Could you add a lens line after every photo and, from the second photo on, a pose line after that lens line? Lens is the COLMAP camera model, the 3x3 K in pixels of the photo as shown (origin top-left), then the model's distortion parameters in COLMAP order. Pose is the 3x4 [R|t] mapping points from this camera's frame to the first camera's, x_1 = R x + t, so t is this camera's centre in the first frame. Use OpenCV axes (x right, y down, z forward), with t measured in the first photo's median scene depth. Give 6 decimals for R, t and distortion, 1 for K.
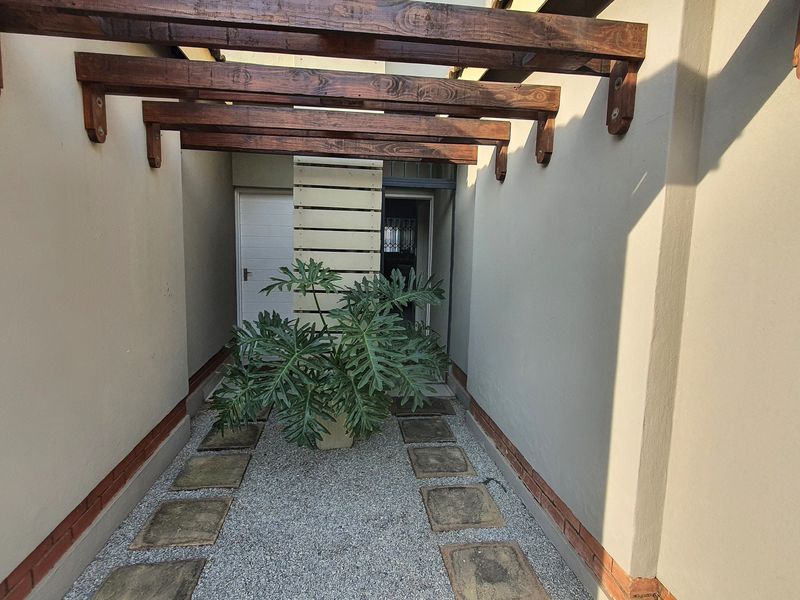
lens RADIAL K [[421.1, 0, 395.9], [0, 421.1, 292.7], [0, 0, 1]] dist [-0.003729, -0.000487]
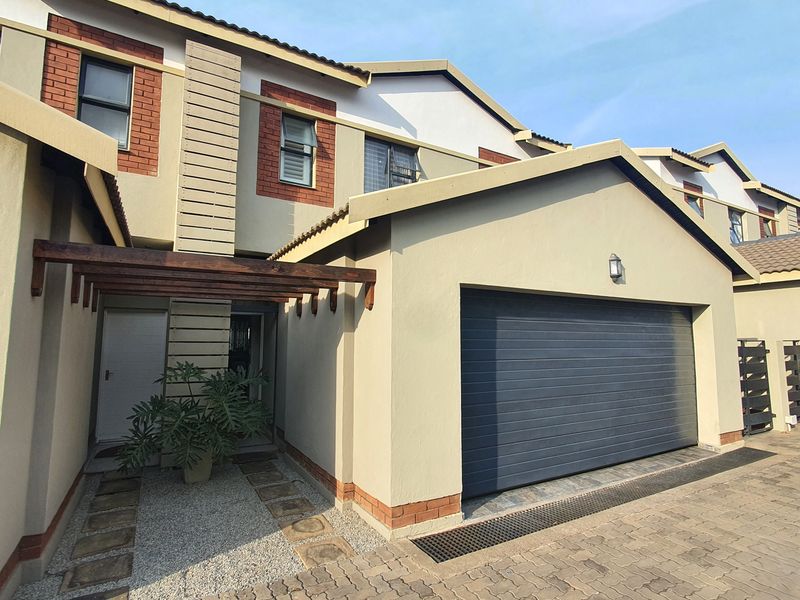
lens RADIAL K [[421.1, 0, 395.9], [0, 421.1, 292.7], [0, 0, 1]] dist [-0.003729, -0.000487]
pose [[0.926433, 0.019962, 0.375929, -0.065874], [0.062297, 0.976697, -0.205385, 0.047798], [-0.371269, 0.213695, 0.903601, -0.881977]]
